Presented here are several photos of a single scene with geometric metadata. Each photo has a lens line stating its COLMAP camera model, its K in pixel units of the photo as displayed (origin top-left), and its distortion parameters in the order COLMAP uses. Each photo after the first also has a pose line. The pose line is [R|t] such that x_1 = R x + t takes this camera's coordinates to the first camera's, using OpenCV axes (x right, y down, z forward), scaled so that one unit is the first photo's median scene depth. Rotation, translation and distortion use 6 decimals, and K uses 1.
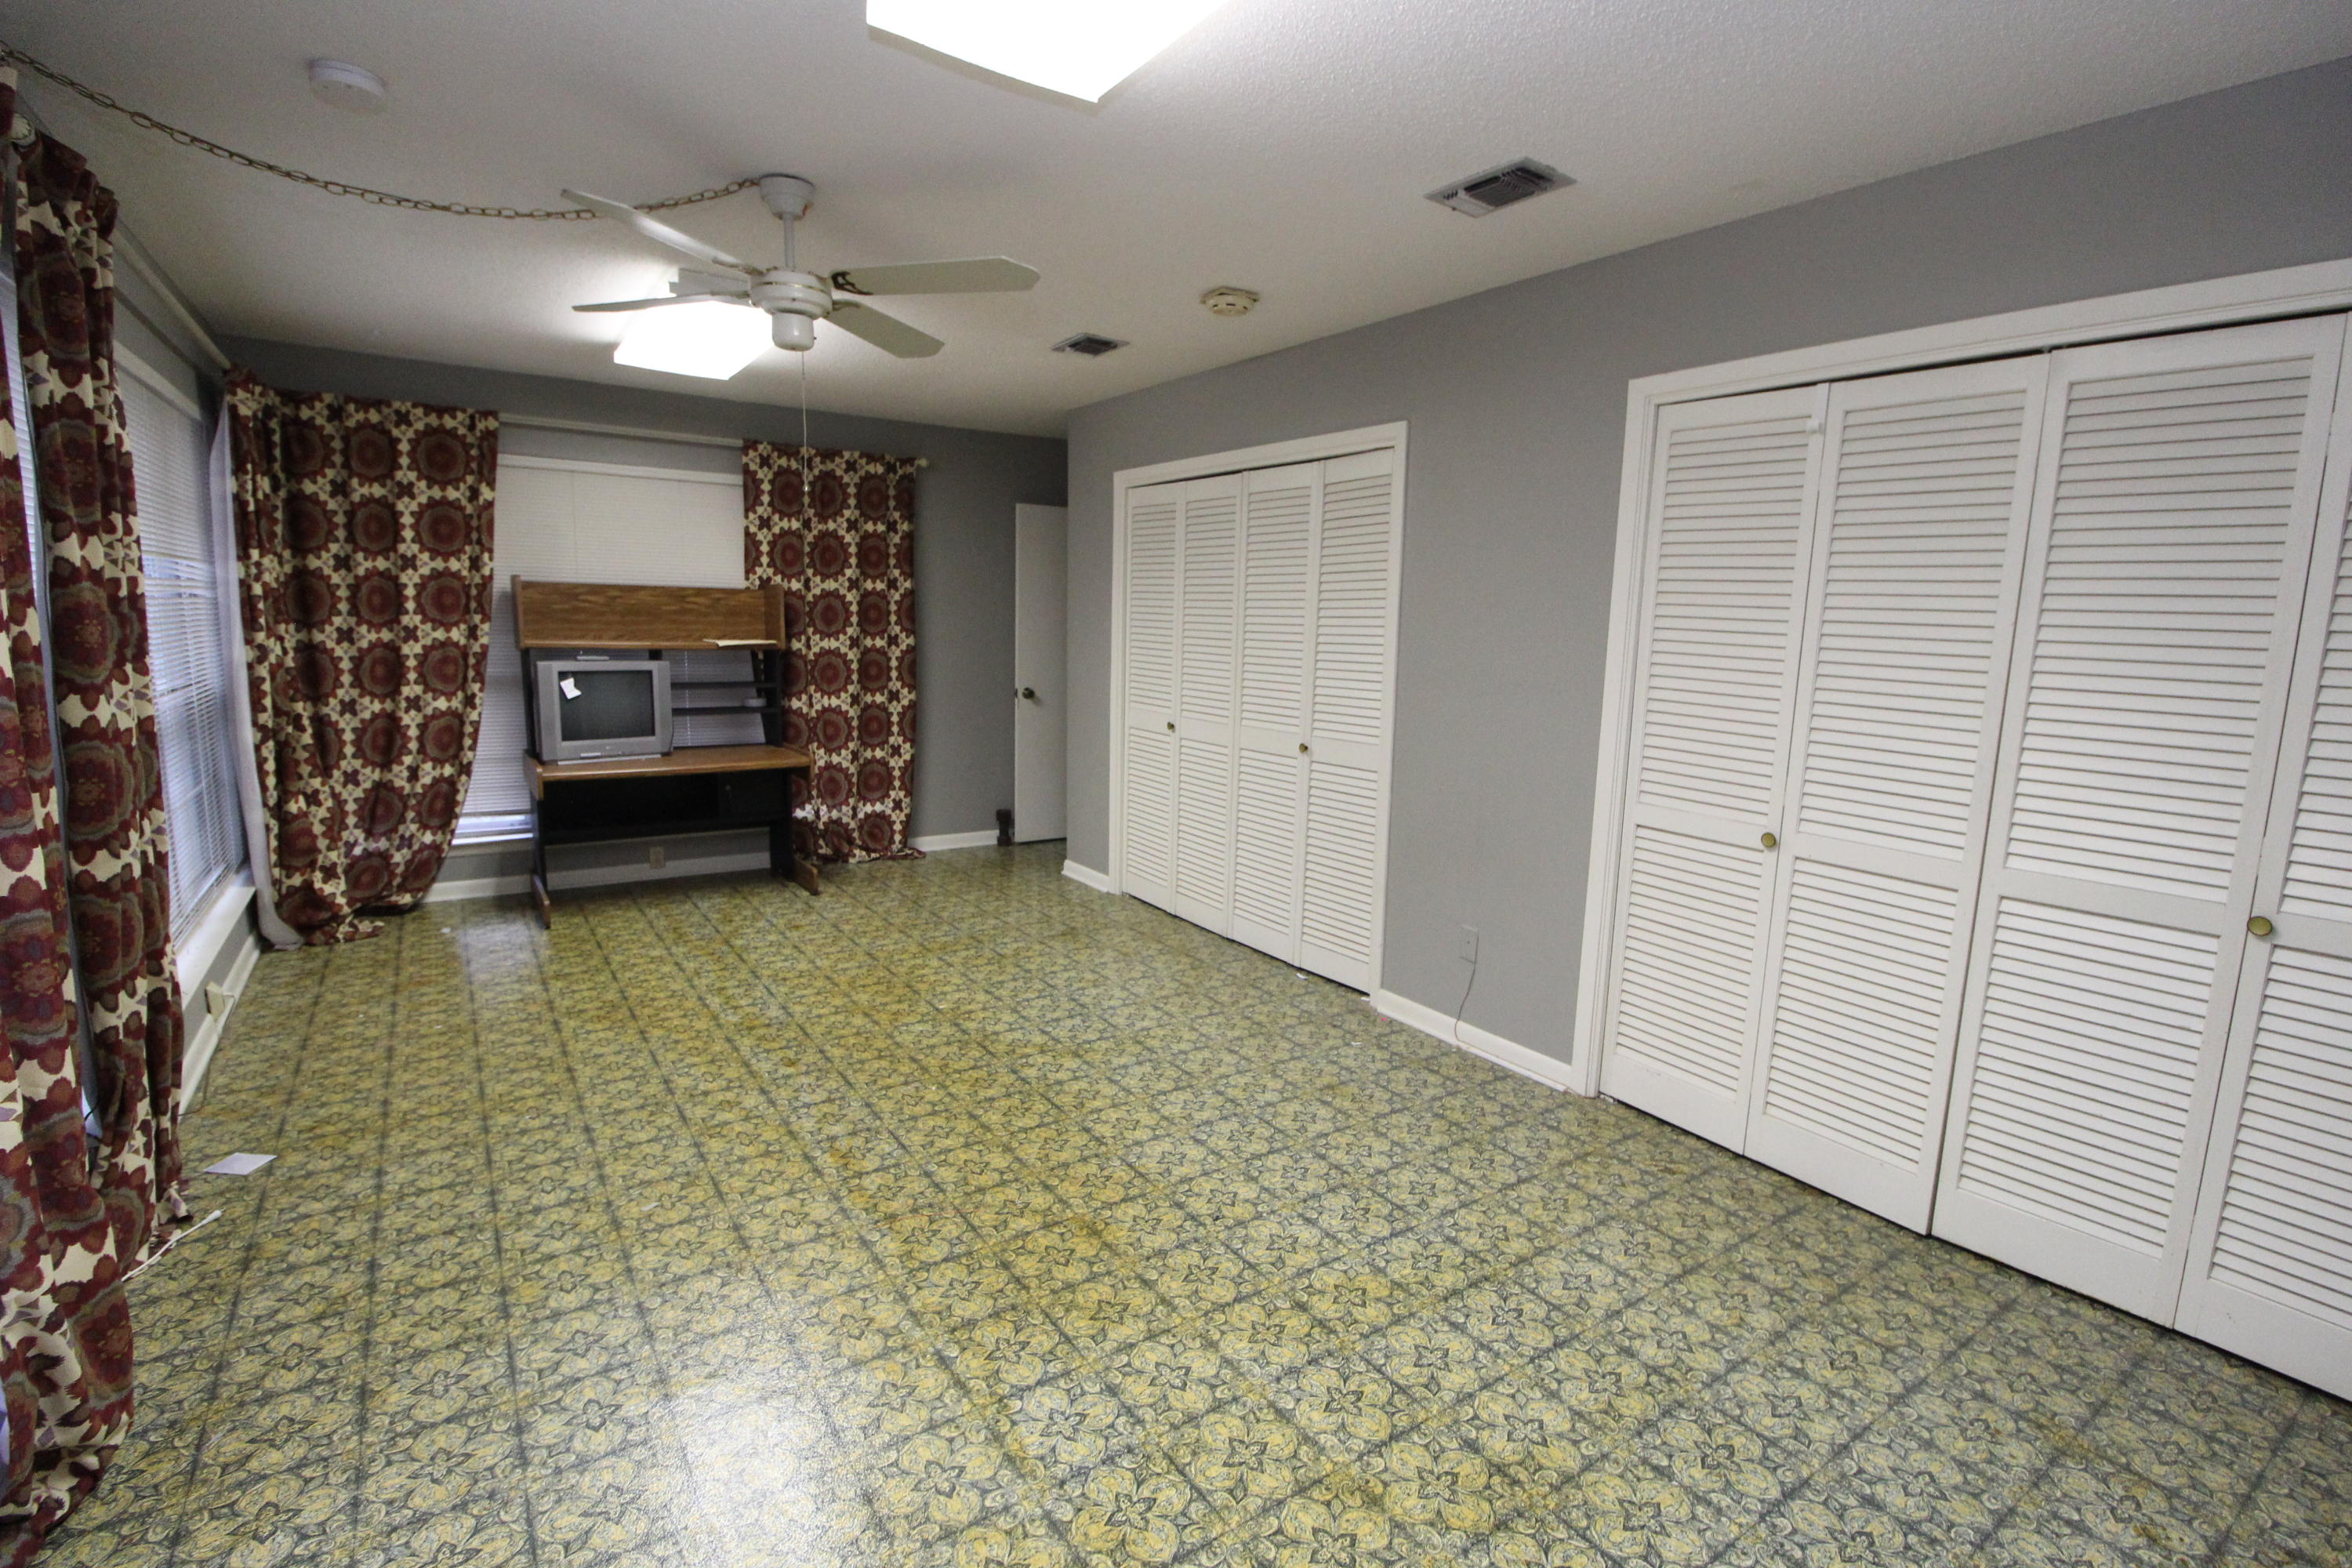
lens RADIAL K [[1099.0, 0, 1178.0], [0, 1099.0, 776.1], [0, 0, 1]] dist [-0.003412, -0.000855]
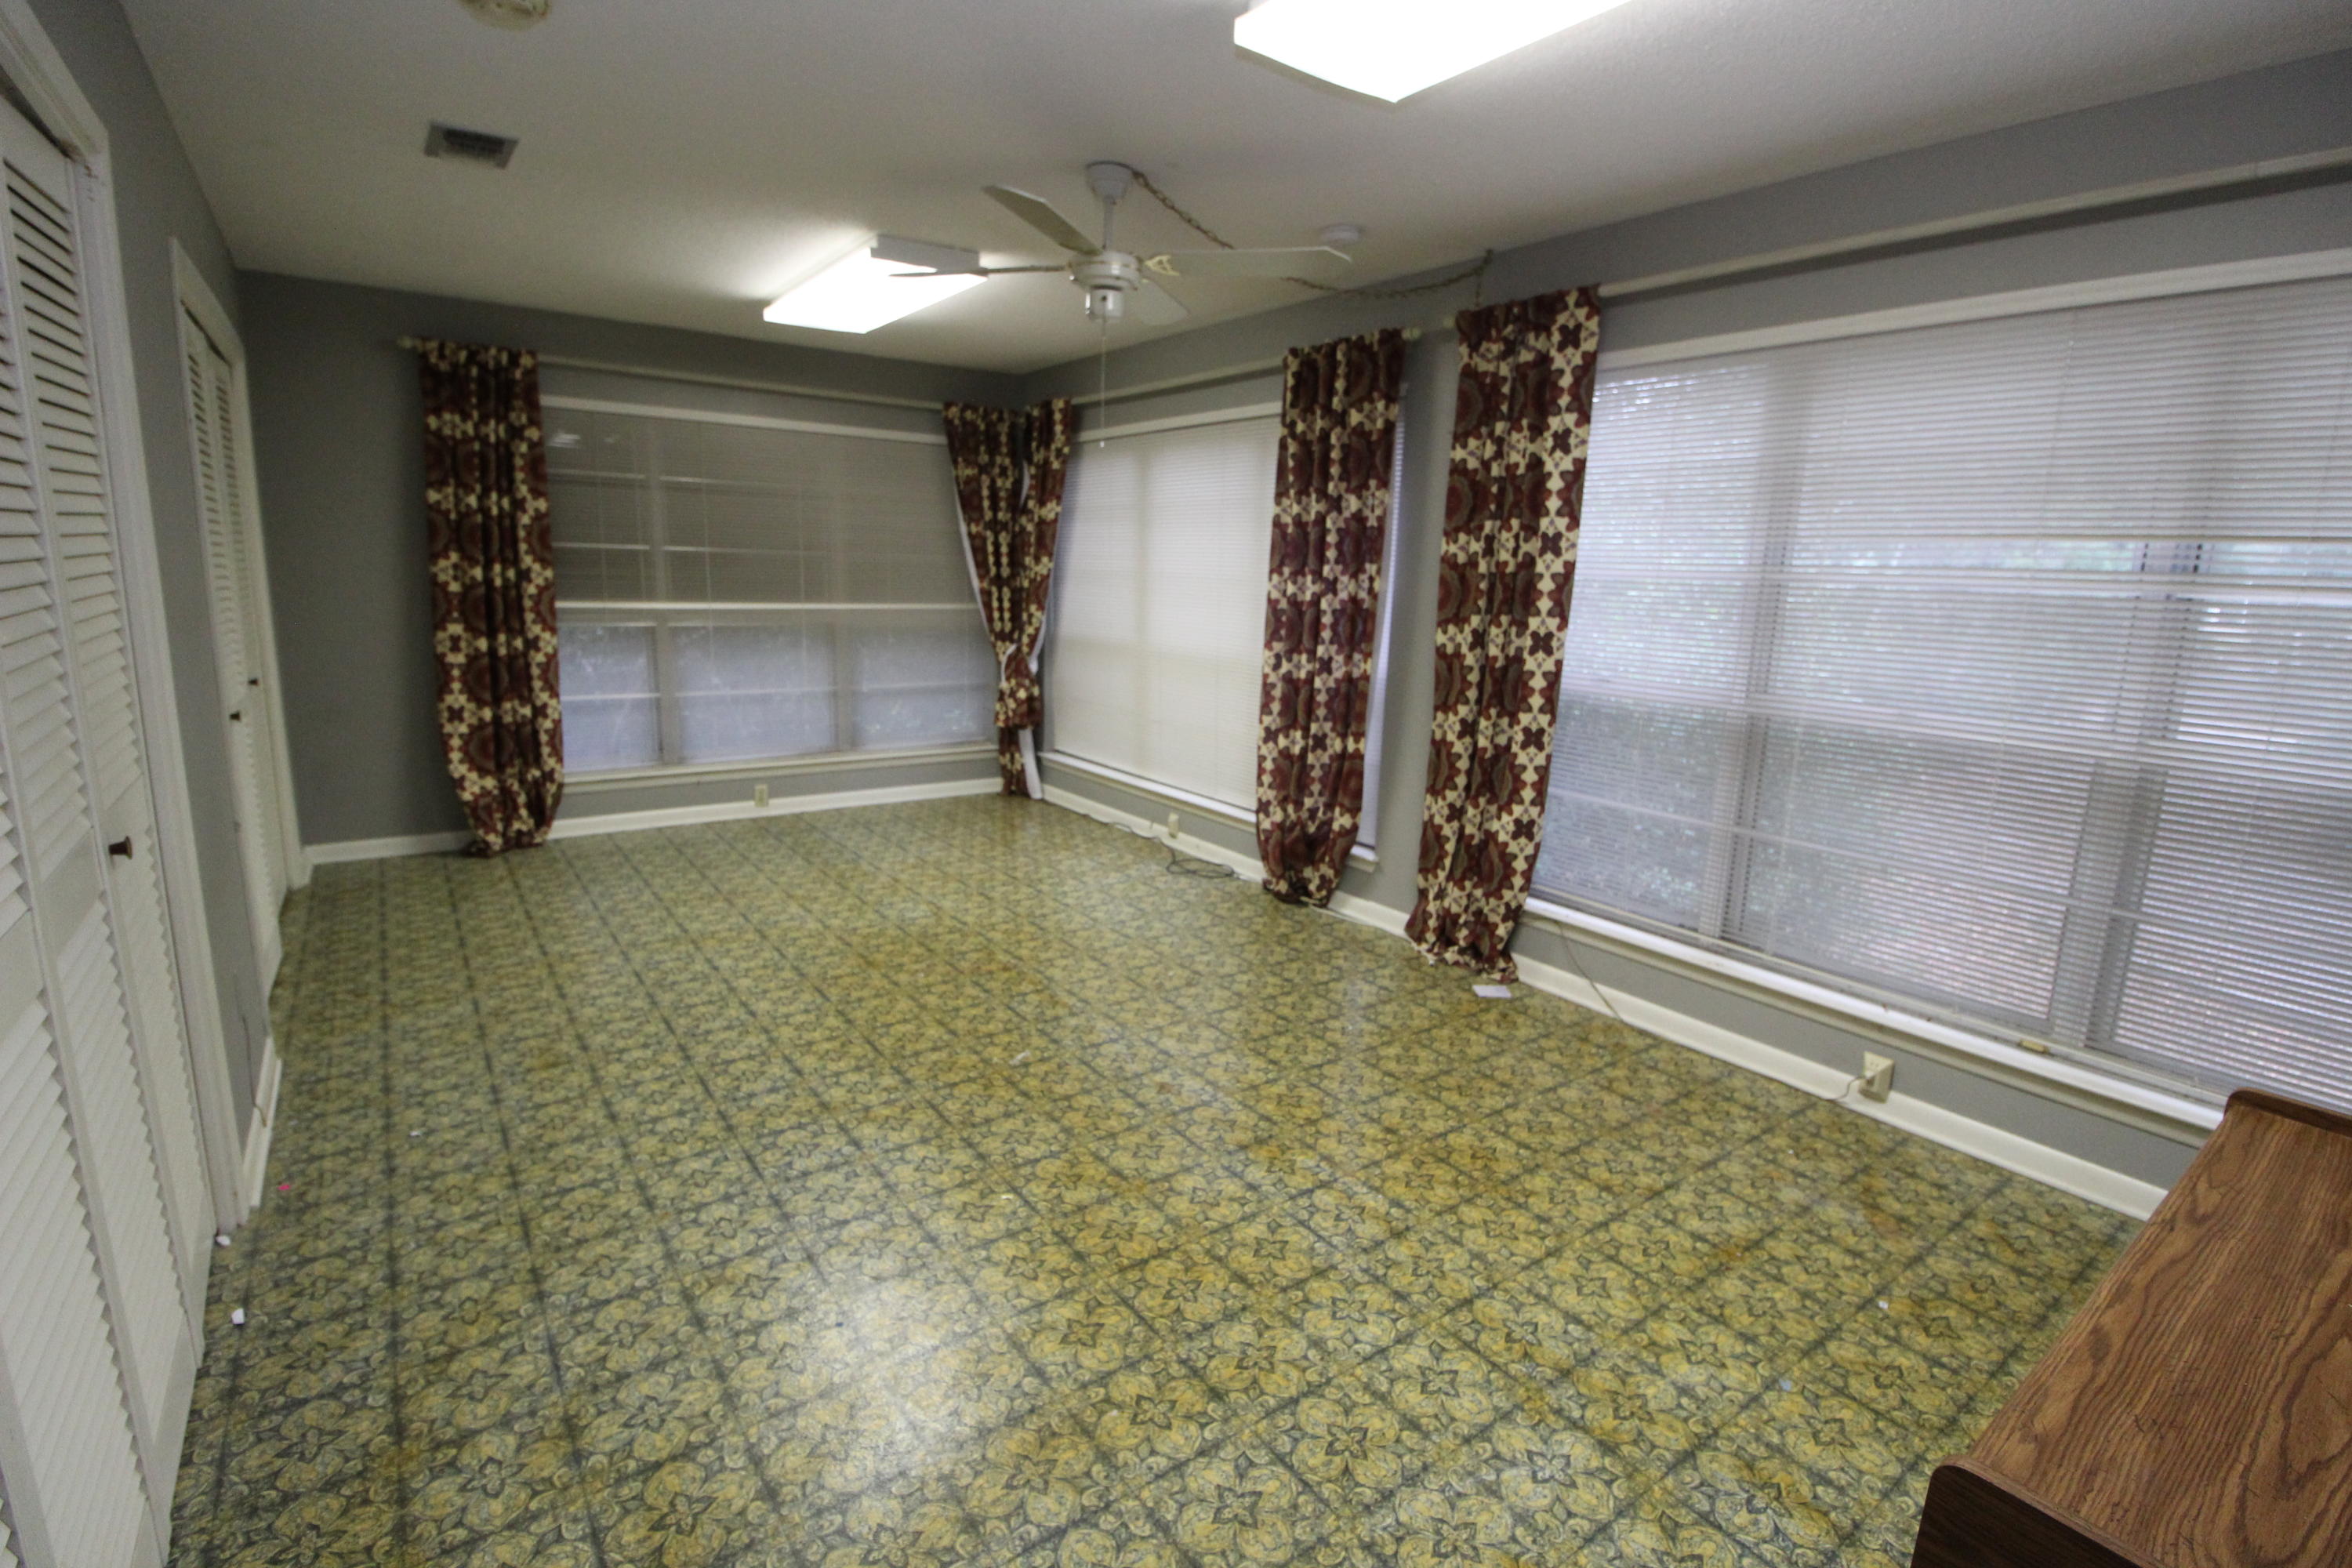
lens RADIAL K [[1099.0, 0, 1166.2], [0, 1099.0, 783.0], [0, 0, 1]] dist [-0.003412, -0.000855]
pose [[-0.998211, -0.051352, -0.030629, -0.306471], [-0.058657, 0.940383, 0.335021, -0.249557], [0.011599, 0.336218, -0.941713, 1.693143]]
